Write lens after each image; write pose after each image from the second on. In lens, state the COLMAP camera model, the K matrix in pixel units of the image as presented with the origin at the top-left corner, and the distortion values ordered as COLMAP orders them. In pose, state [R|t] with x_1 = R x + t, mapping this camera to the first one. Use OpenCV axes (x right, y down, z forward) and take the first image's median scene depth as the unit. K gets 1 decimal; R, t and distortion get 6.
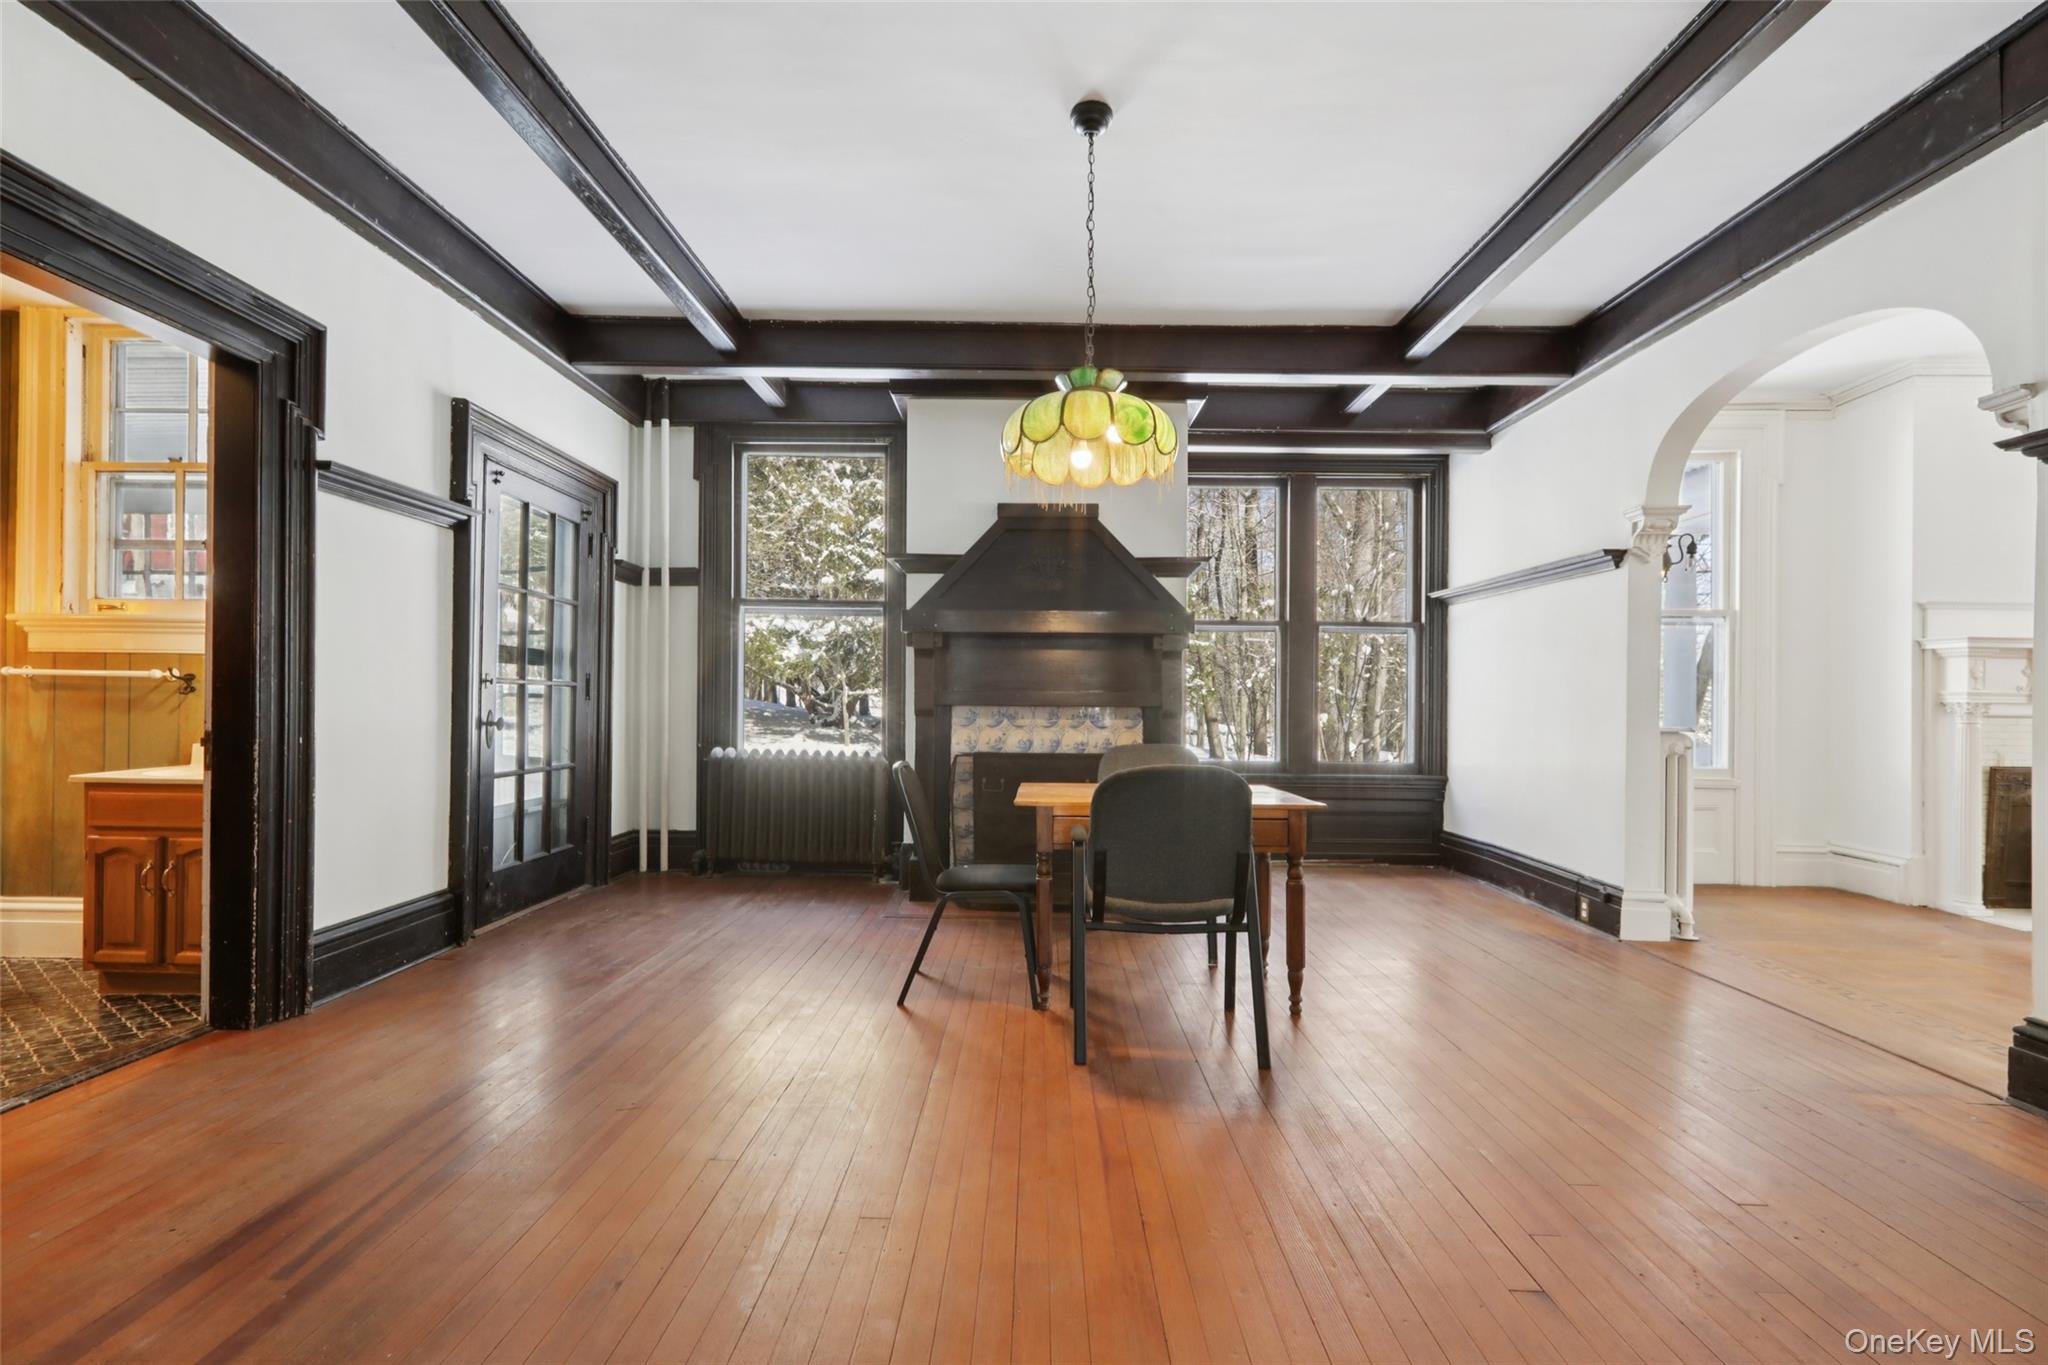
lens RADIAL K [[914.0, 0, 1022.8], [0, 914.0, 701.2], [0, 0, 1]] dist [0.001146, 0.000148]
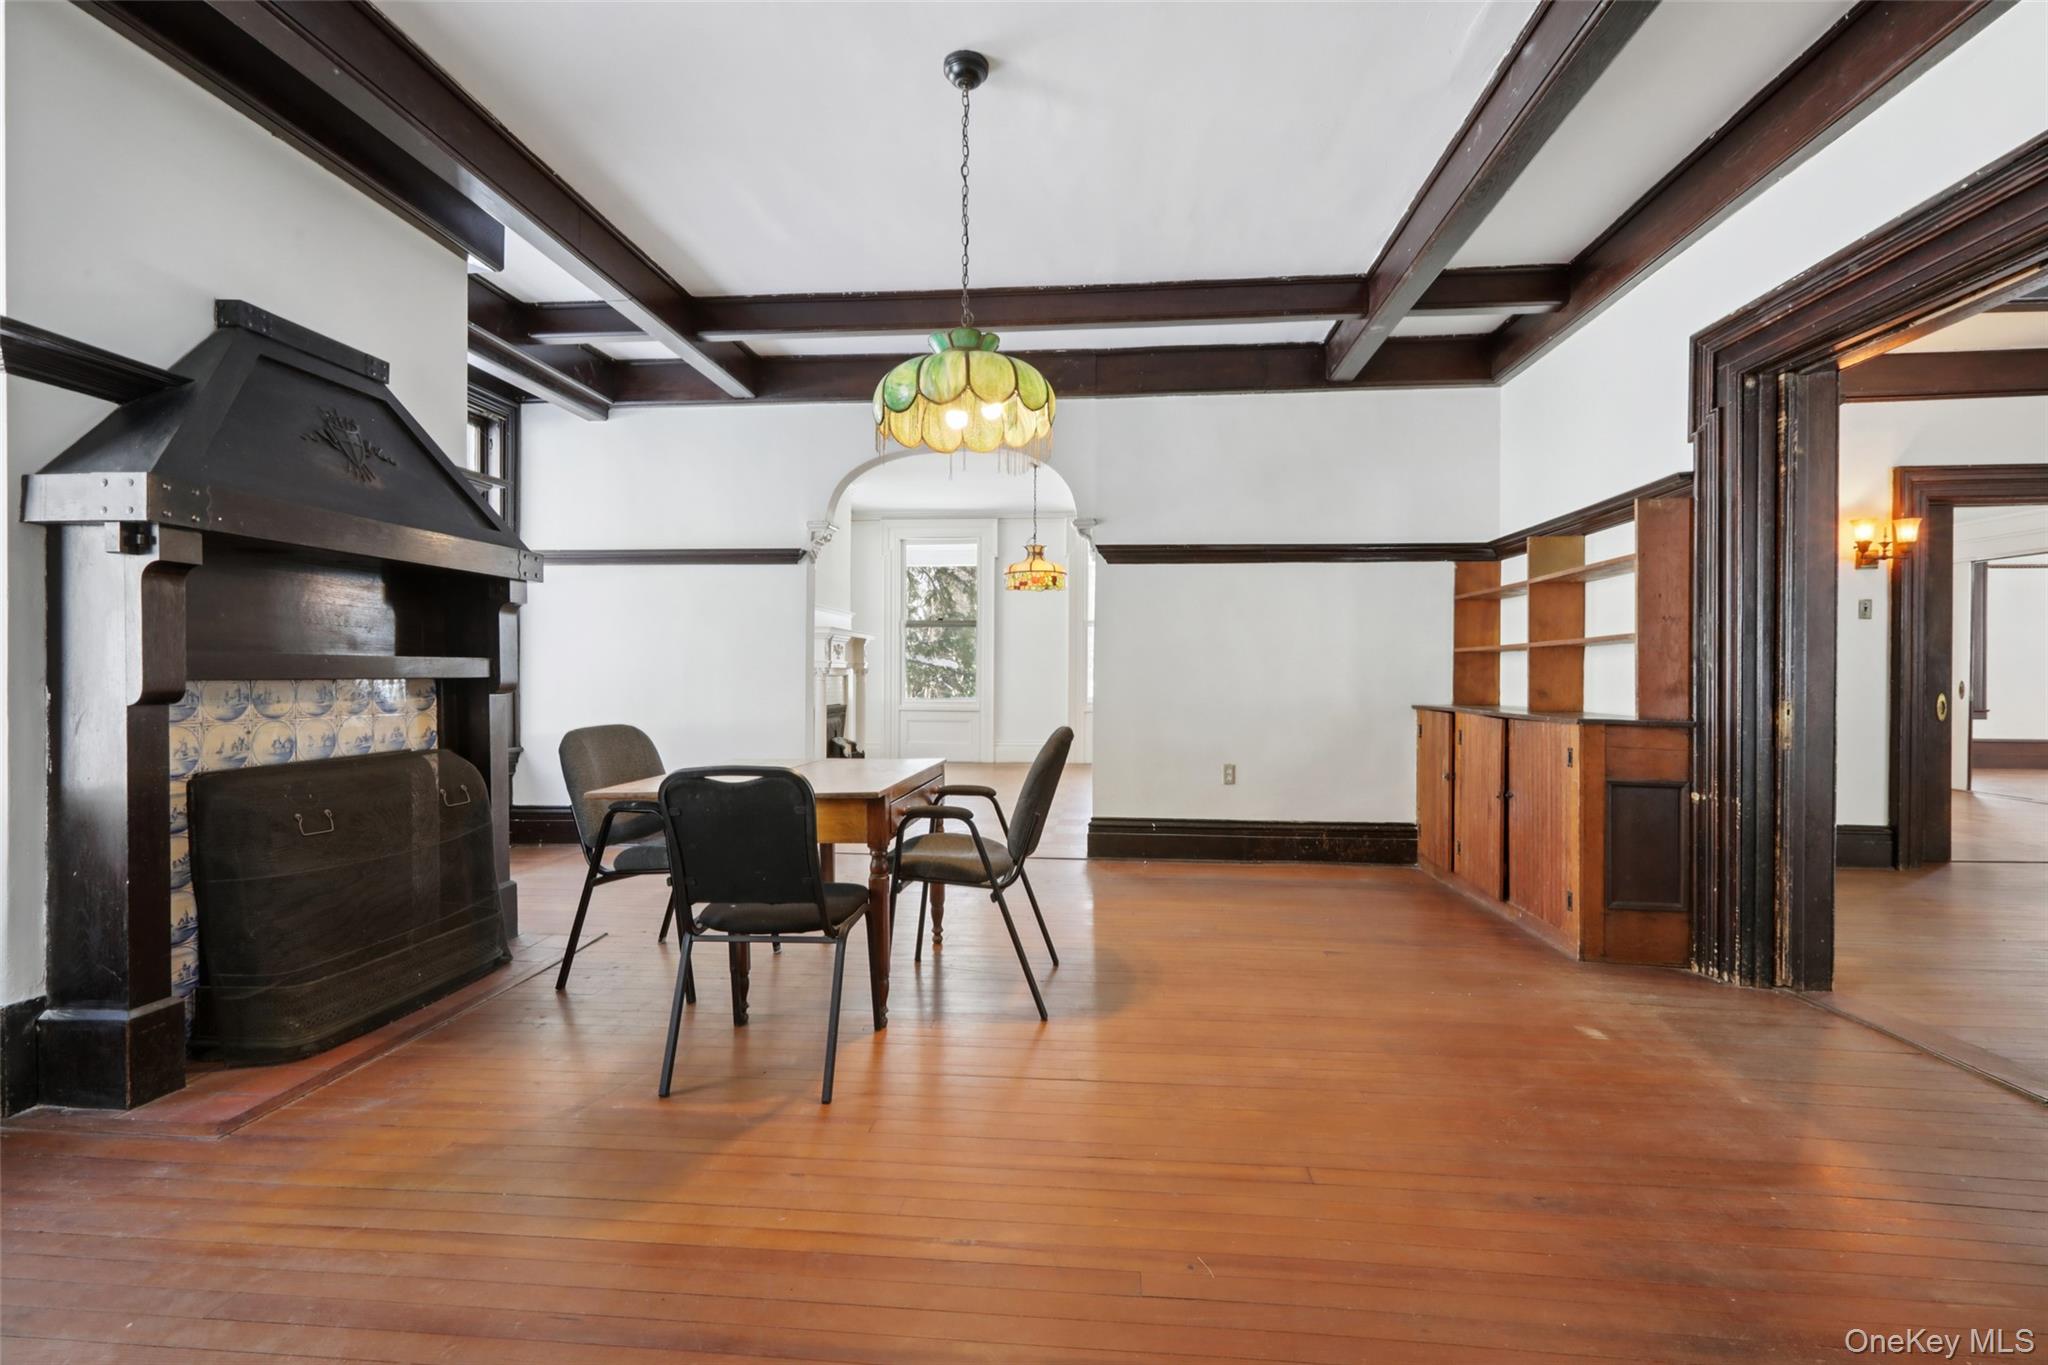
lens RADIAL K [[920.2, 0, 1015.8], [0, 920.2, 675.6], [0, 0, 1]] dist [-0.000432, 0.001378]
pose [[0.079899, -0.012421, 0.996726, -0.483642], [-0.003480, 0.999913, 0.012740, -0.005425], [-0.996797, -0.004486, 0.079849, 0.468826]]
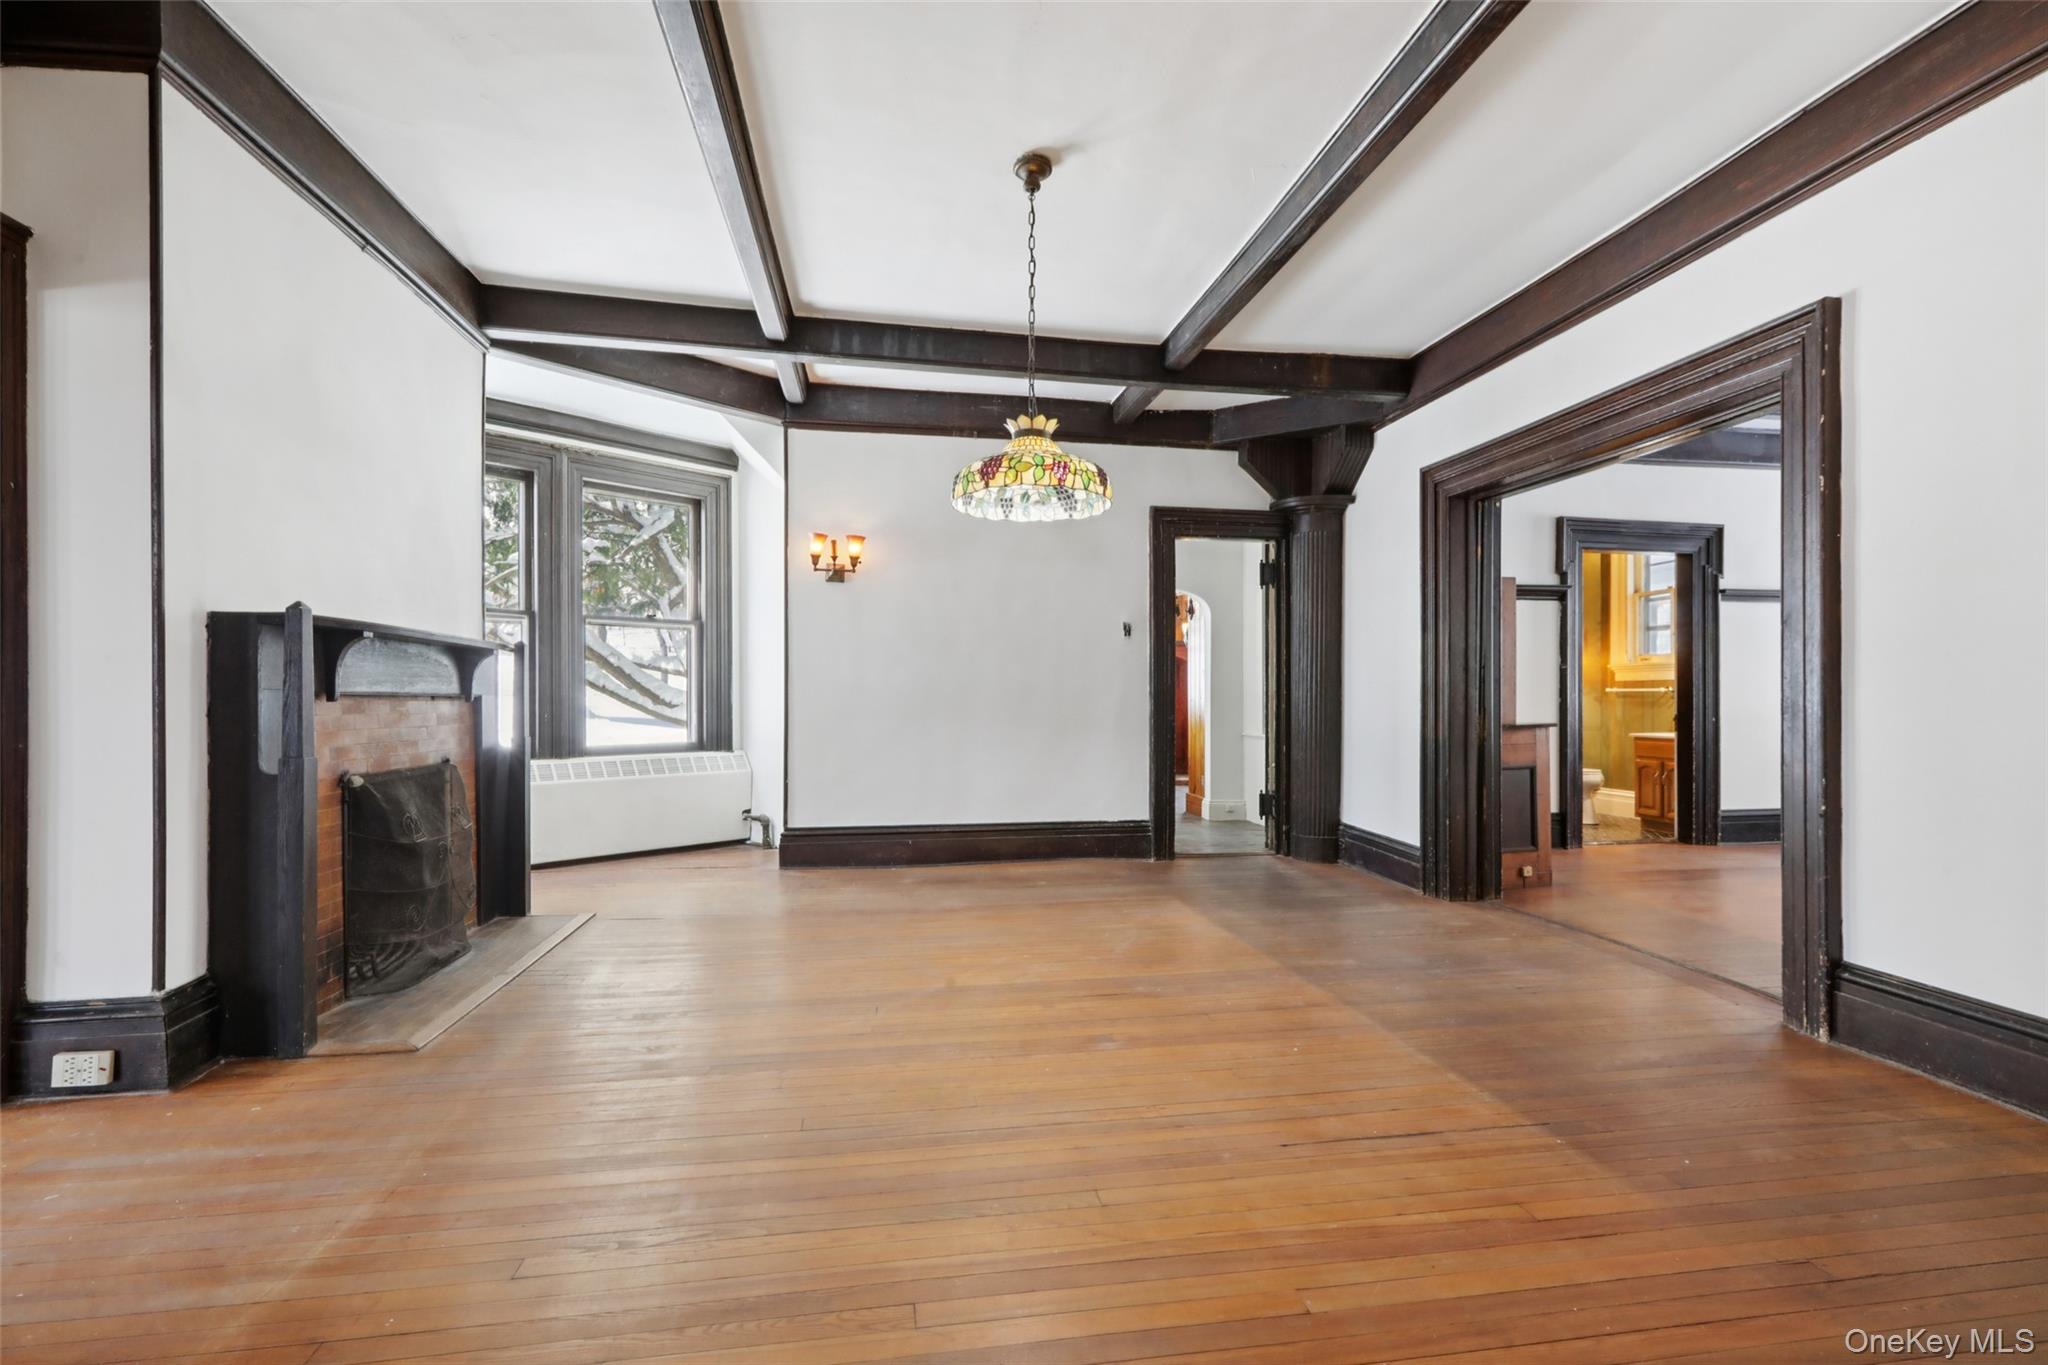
lens RADIAL K [[956.4, 0, 1027.2], [0, 956.4, 703.2], [0, 0, 1]] dist [-0.000313, 0.000207]
pose [[0.187863, -0.010525, -0.982139, 1.195770], [0.003517, 0.999943, -0.010044, 0.022936], [0.982189, -0.001567, 0.187889, -1.083826]]
